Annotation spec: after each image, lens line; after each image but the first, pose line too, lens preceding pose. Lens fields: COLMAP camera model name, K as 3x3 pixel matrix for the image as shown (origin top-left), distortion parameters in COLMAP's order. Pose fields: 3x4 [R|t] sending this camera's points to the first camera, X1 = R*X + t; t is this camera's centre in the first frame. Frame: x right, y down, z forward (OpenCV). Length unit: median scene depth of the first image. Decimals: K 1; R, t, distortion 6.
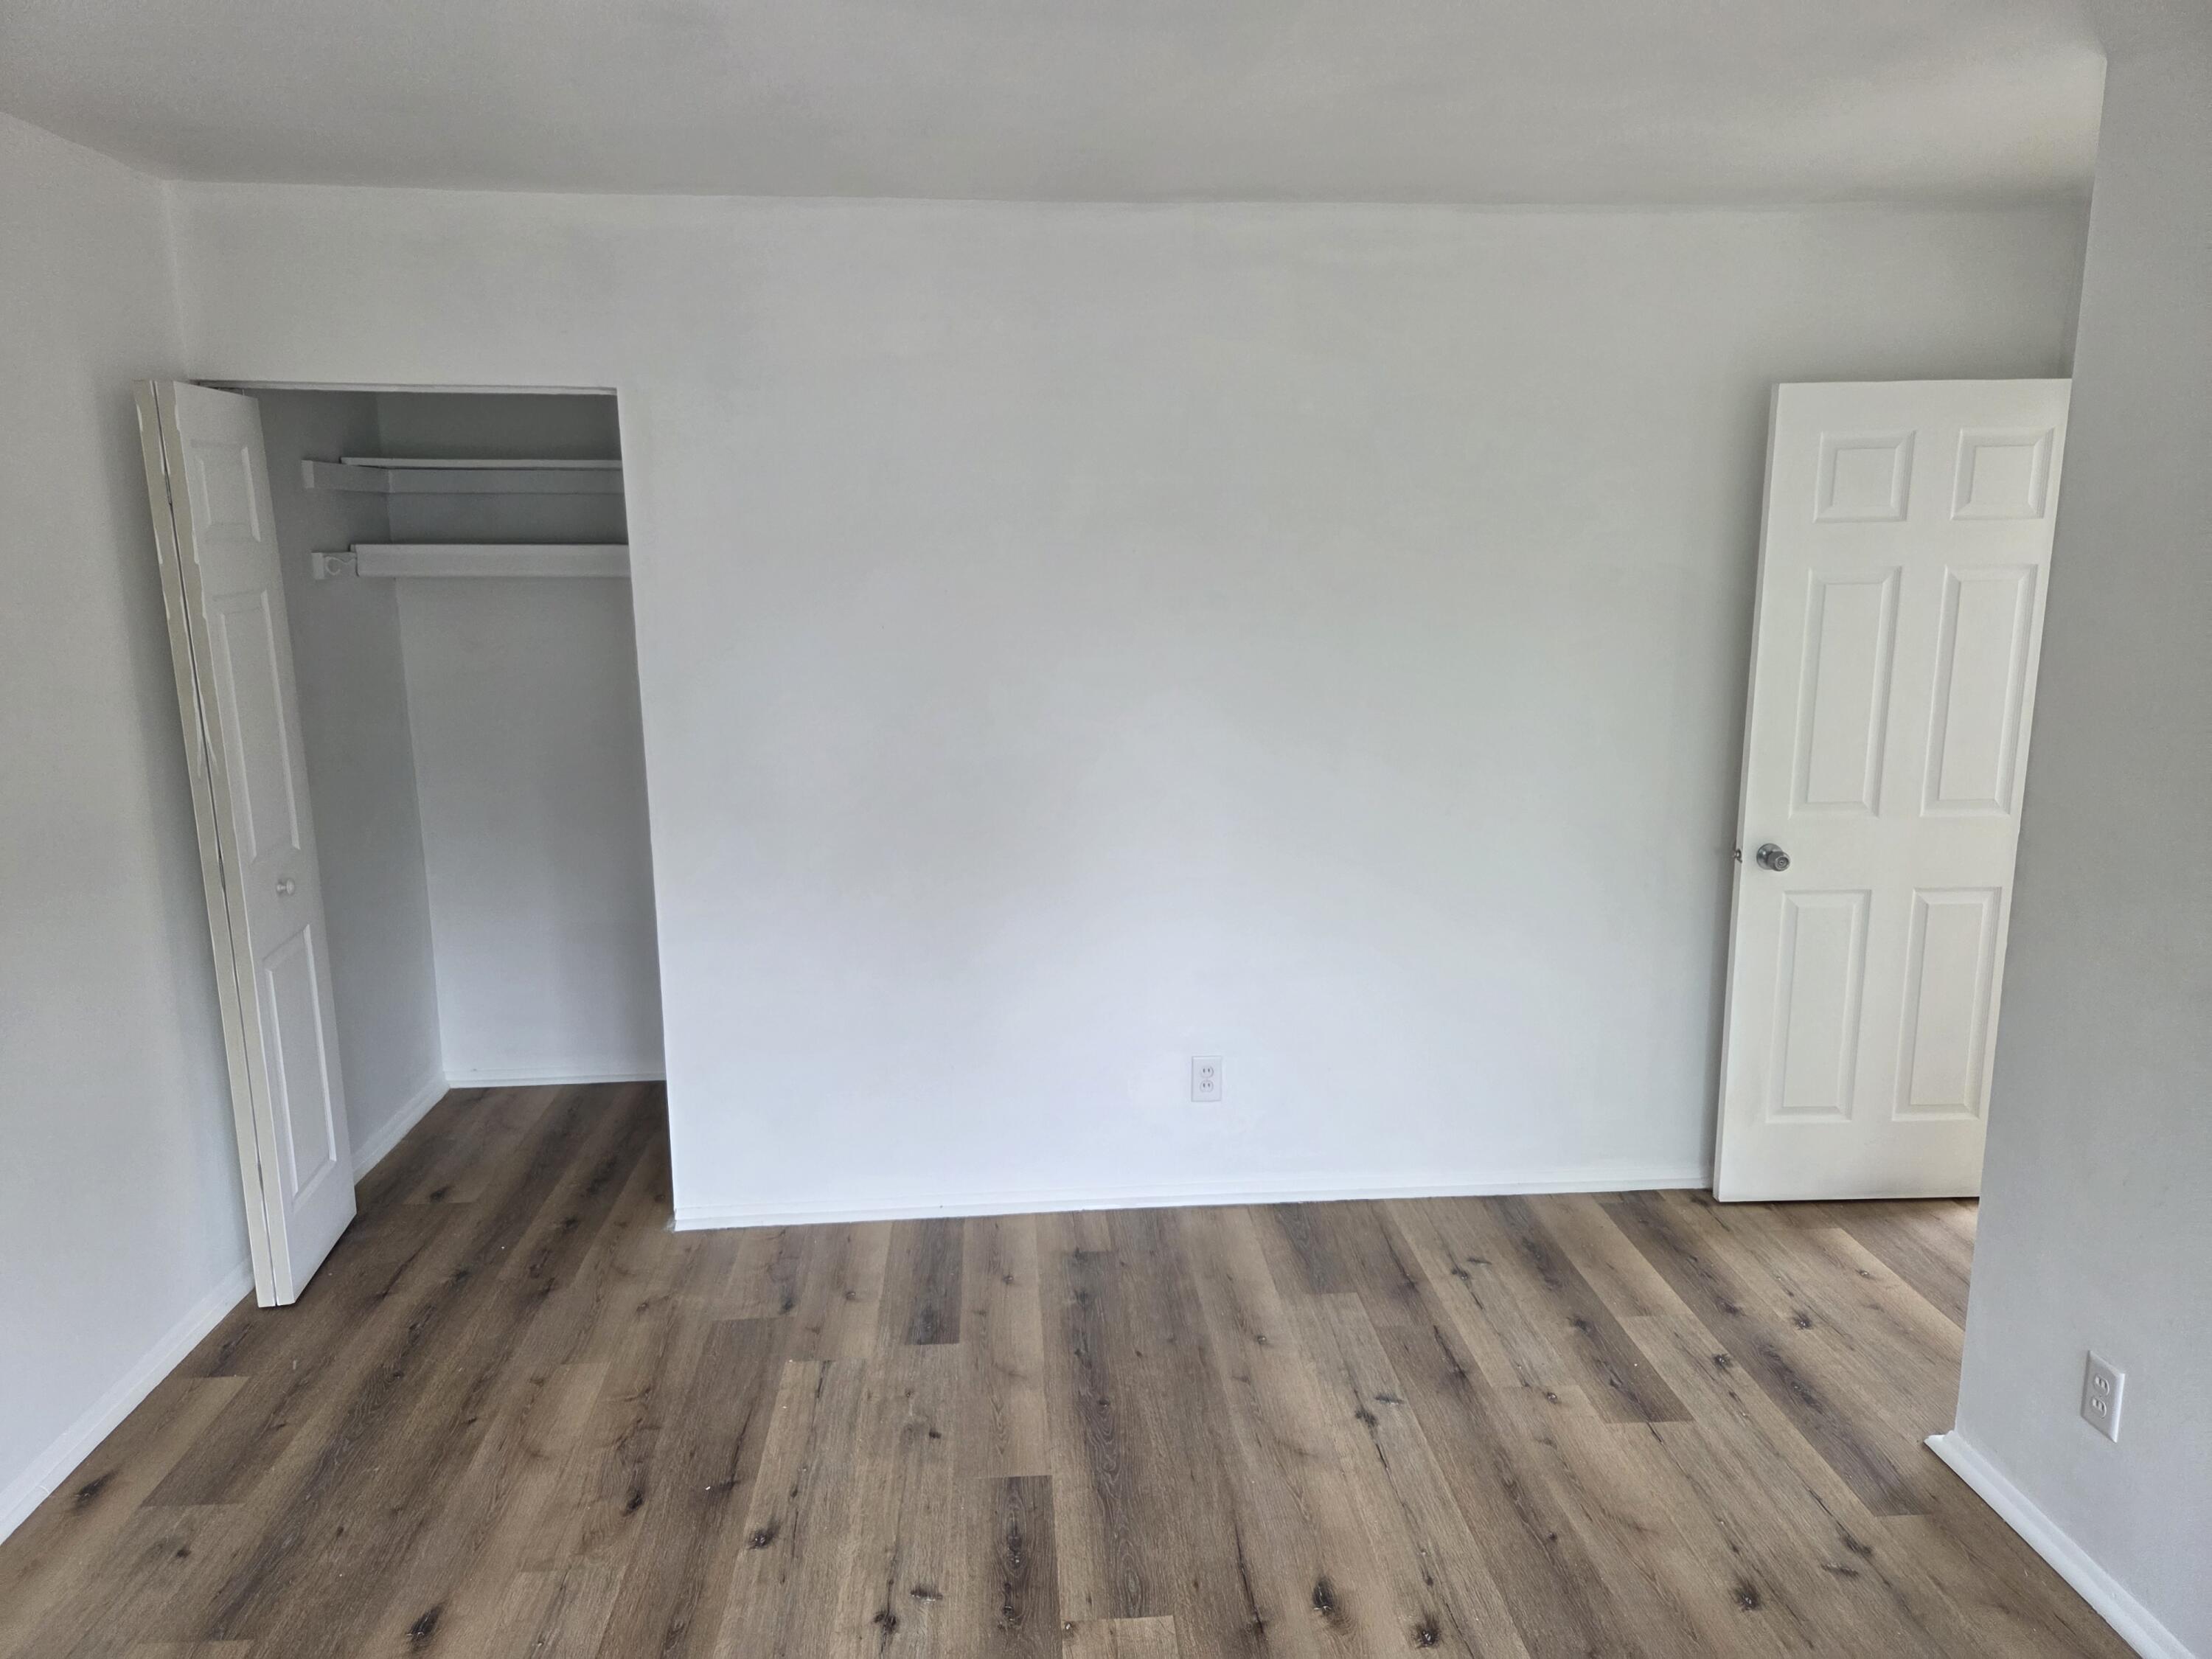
lens RADIAL K [[1457.6, 0, 1104.1], [0, 1457.6, 804.3], [0, 0, 1]] dist [0.061510, -0.053871]
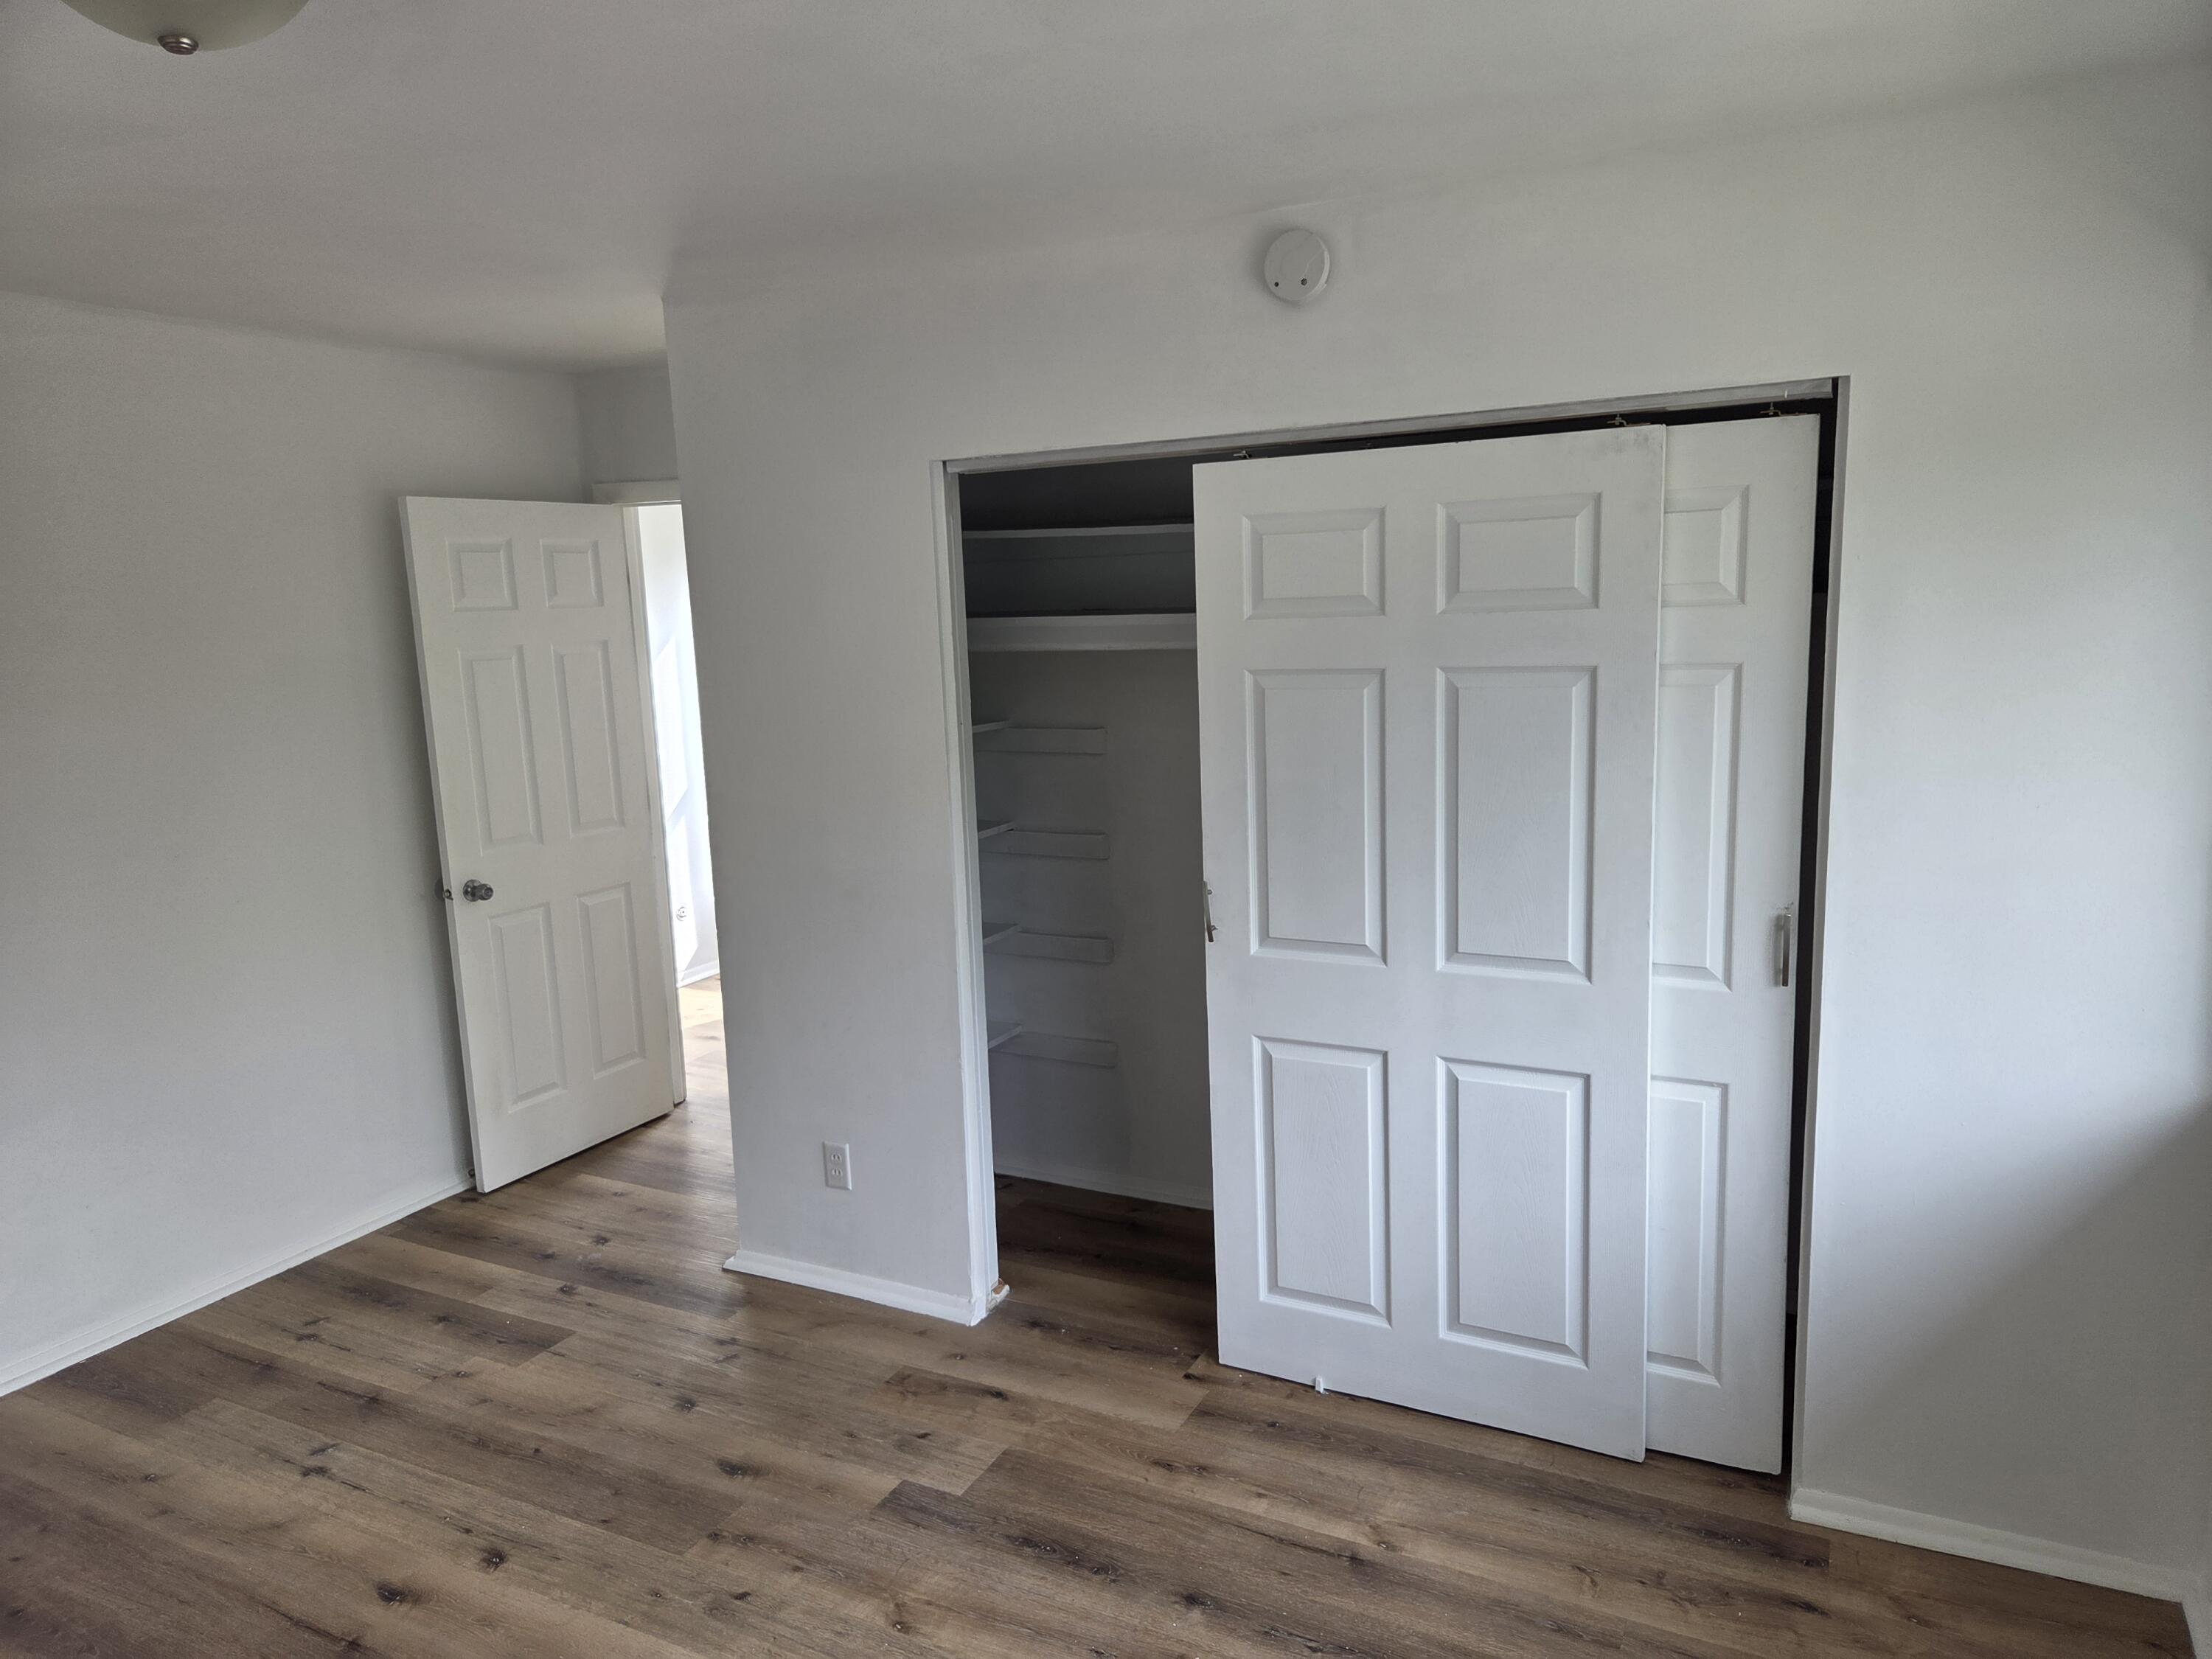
lens RADIAL K [[1457.6, 0, 1104.1], [0, 1457.6, 804.3], [0, 0, 1]] dist [0.061510, -0.053871]
pose [[0.518056, -0.130929, 0.845267, -0.334754], [0.180566, 0.982685, 0.041547, 0.011491], [-0.836071, 0.131102, 0.532727, -0.076756]]
